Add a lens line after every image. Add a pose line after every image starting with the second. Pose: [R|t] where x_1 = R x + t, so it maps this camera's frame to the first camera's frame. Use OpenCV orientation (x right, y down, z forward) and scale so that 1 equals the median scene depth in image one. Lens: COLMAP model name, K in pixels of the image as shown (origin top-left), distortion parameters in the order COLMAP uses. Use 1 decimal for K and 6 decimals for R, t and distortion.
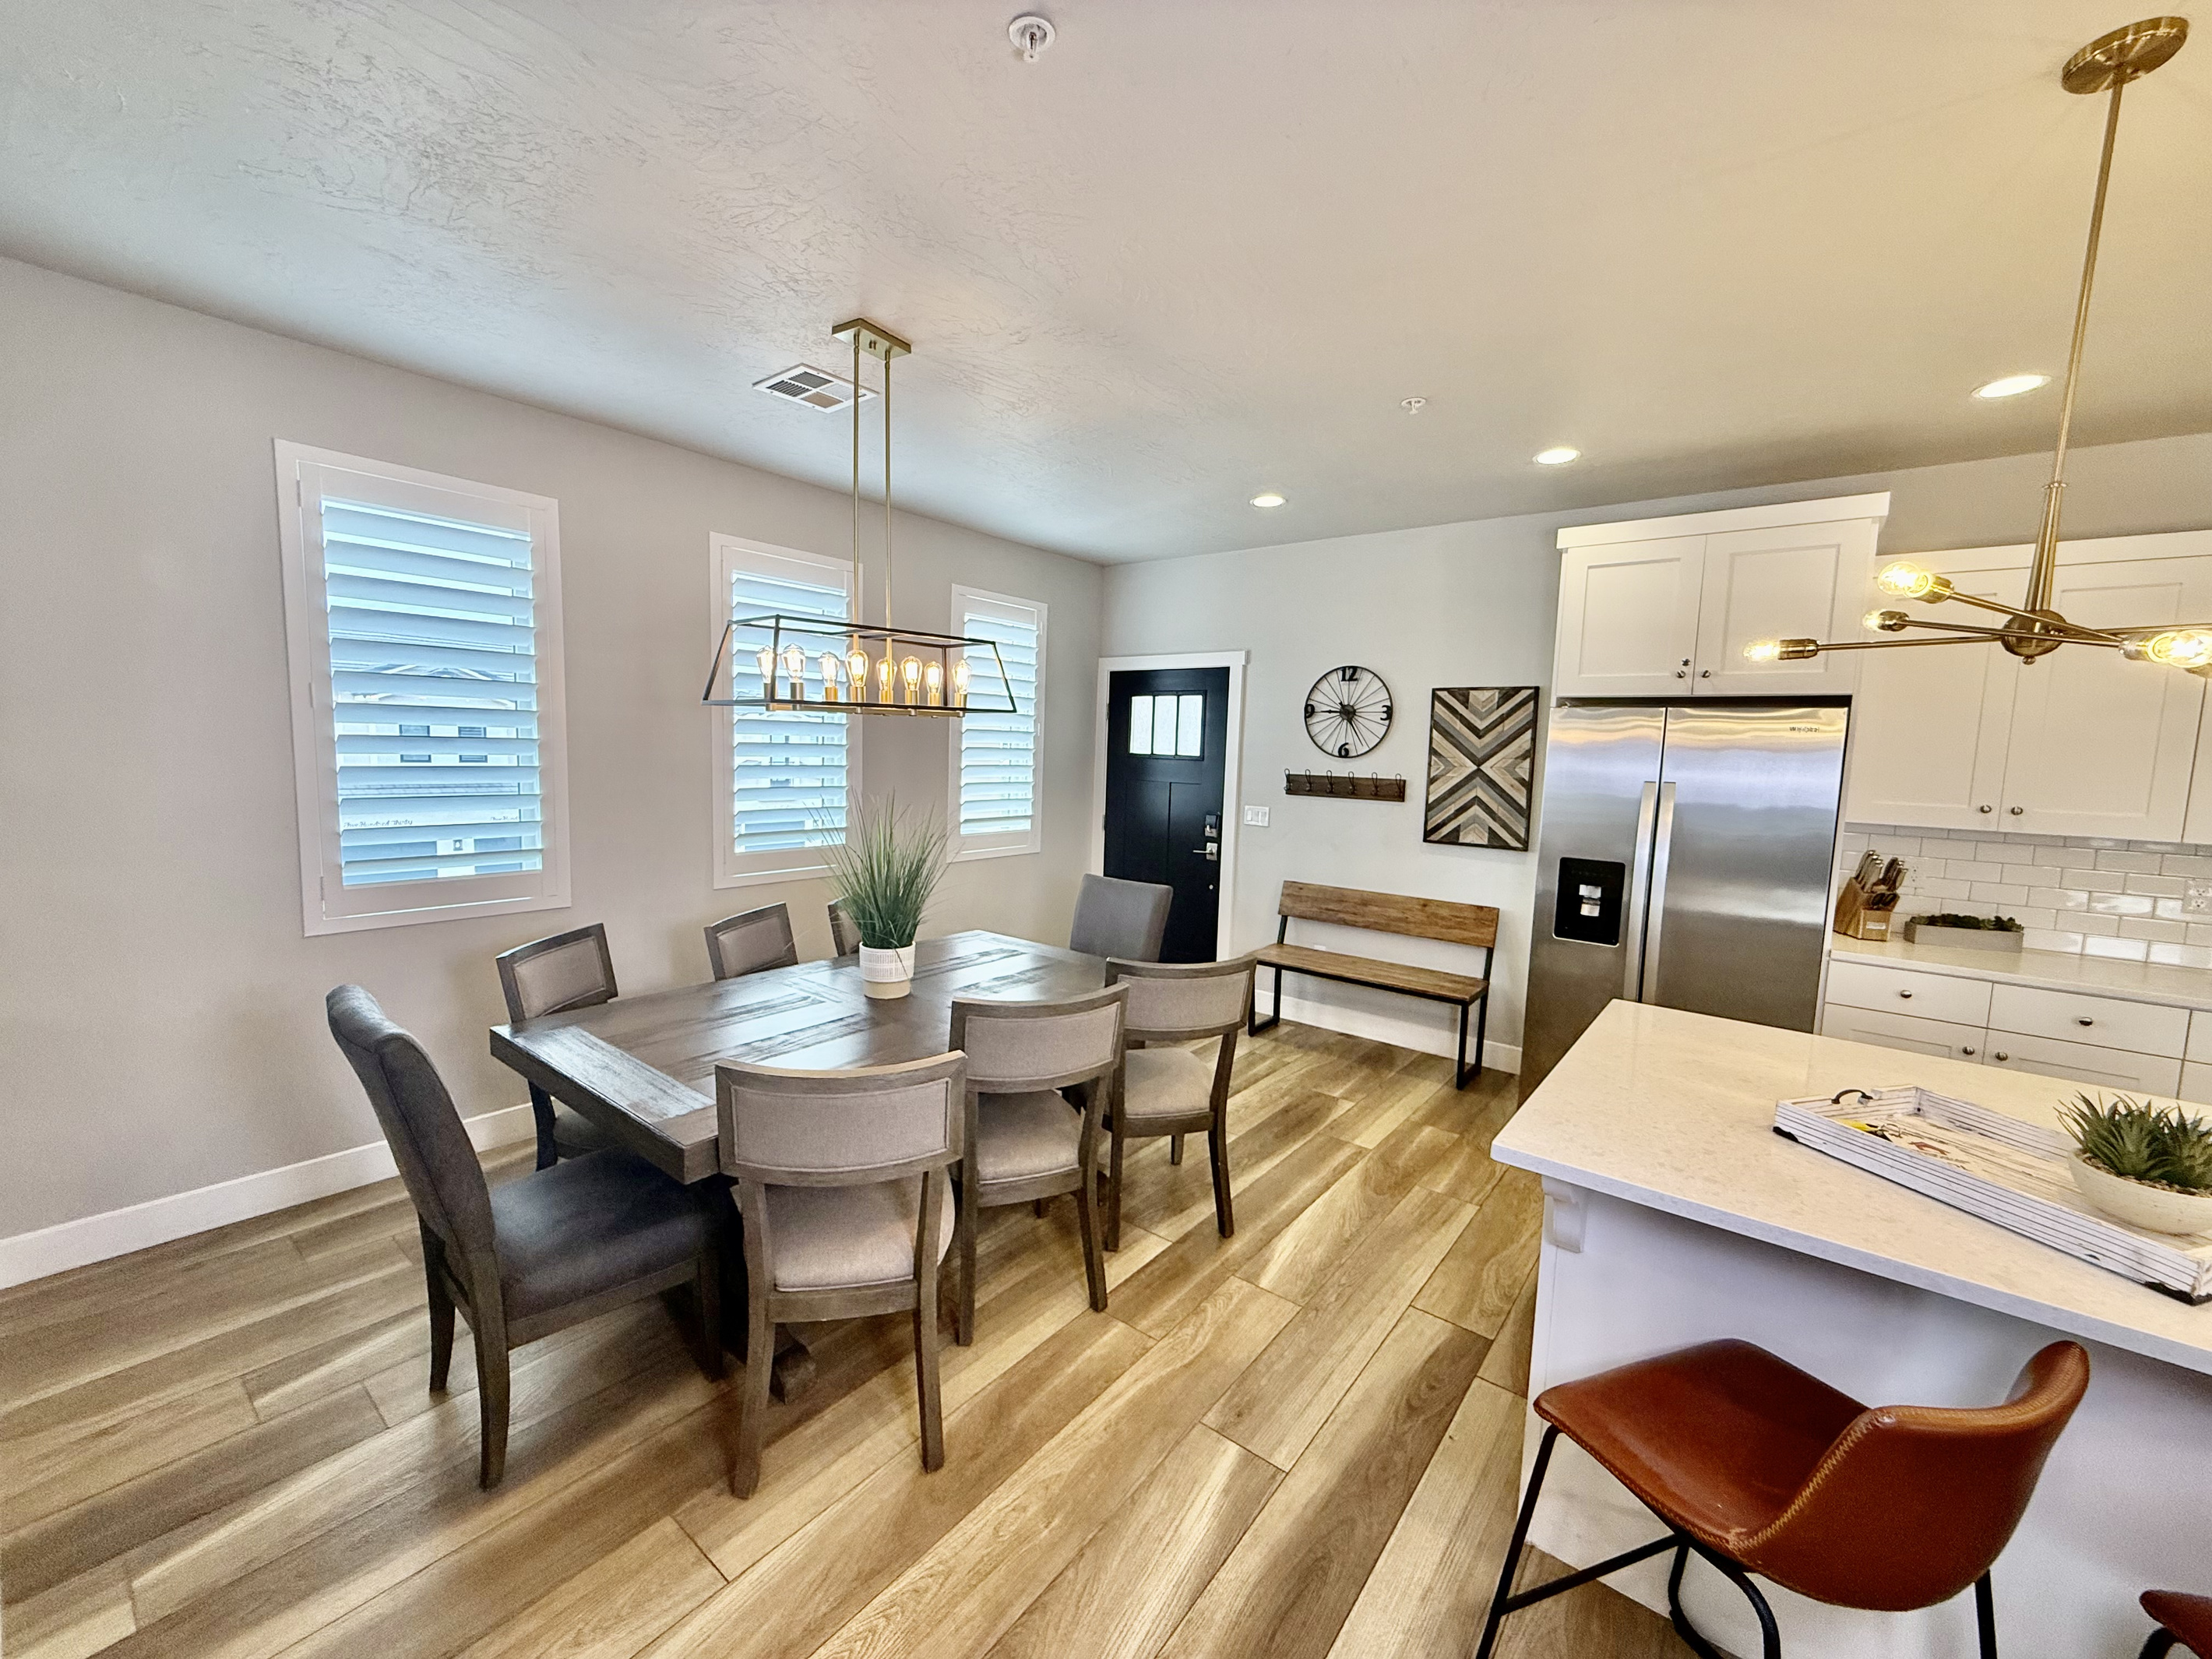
lens RADIAL K [[882.2, 0, 1099.0], [0, 882.2, 829.7], [0, 0, 1]] dist [-0.000976, 0.000528]
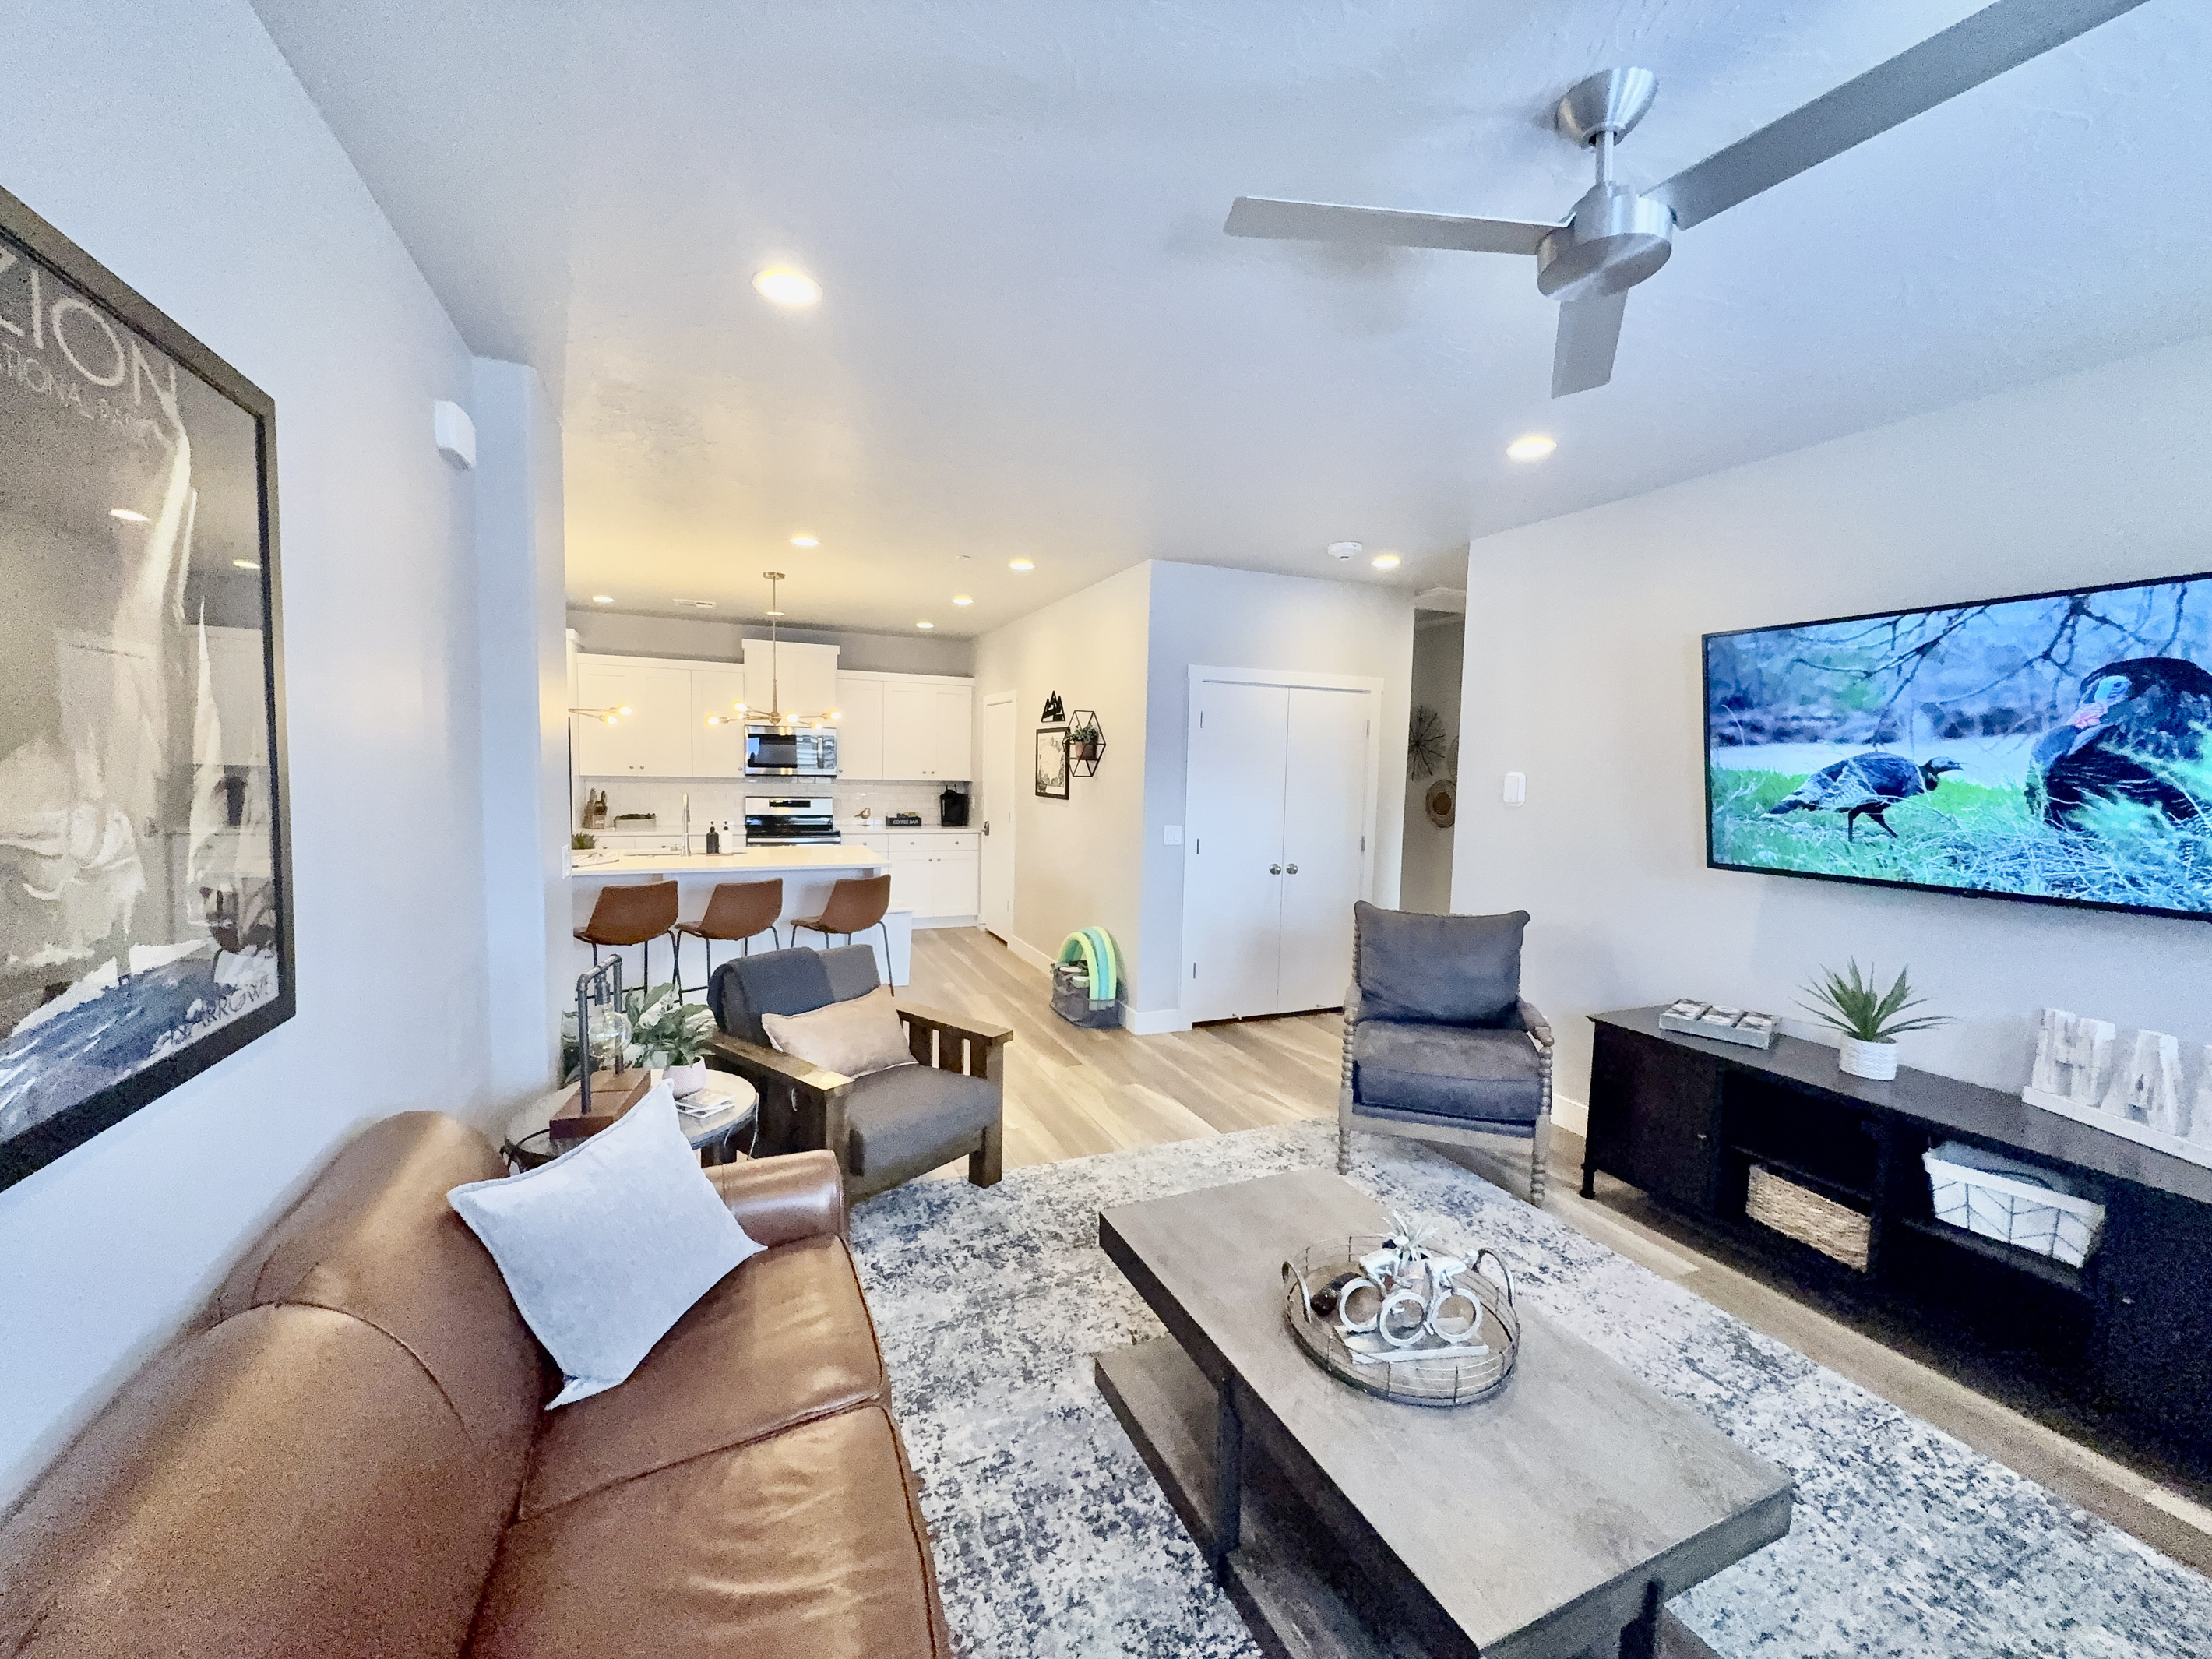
lens RADIAL K [[882.2, 0, 1101.7], [0, 882.2, 830.3], [0, 0, 1]] dist [-0.000976, 0.000528]
pose [[0.472566, -0.087906, 0.876900, -0.373393], [0.078515, 0.995256, 0.057459, 0.083520], [-0.877791, 0.041696, 0.477226, -0.939645]]
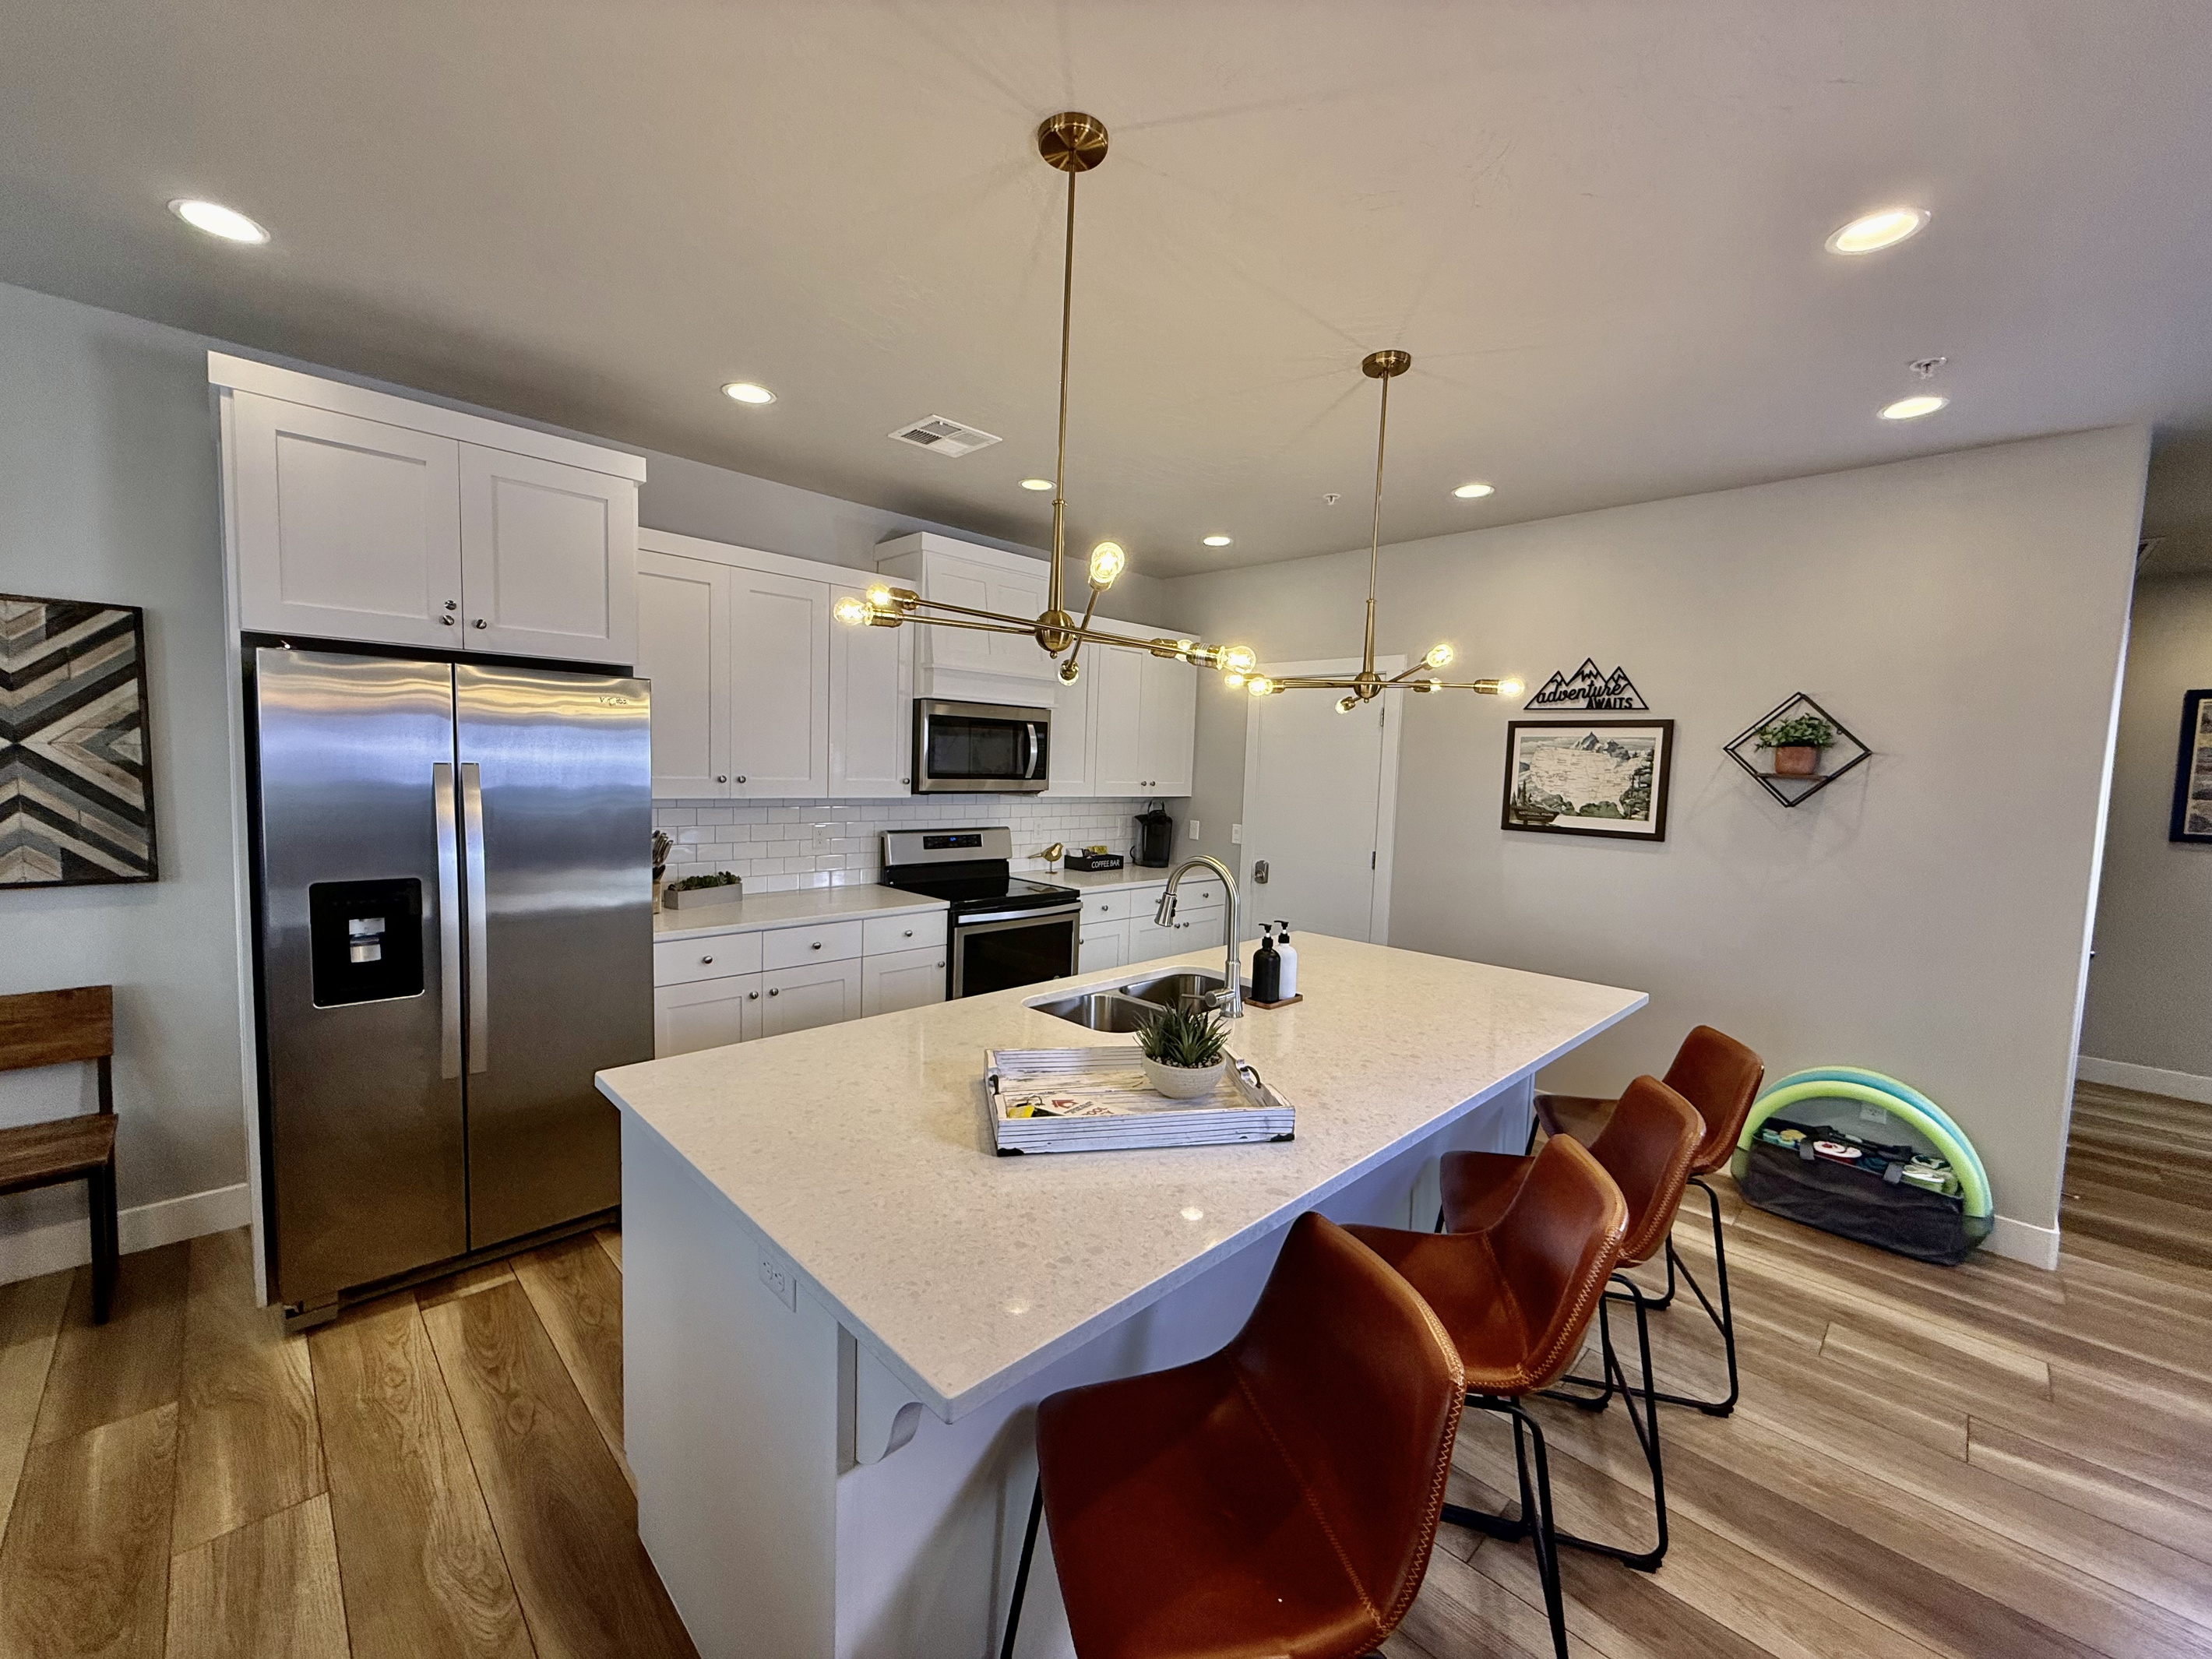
lens RADIAL K [[882.2, 0, 1092.3], [0, 882.2, 828.7], [0, 0, 1]] dist [-0.000976, 0.000528]
pose [[0.128269, -0.102699, 0.986408, -0.029829], [0.068258, 0.993179, 0.094528, -0.026384], [-0.989388, 0.055205, 0.134405, 0.298304]]
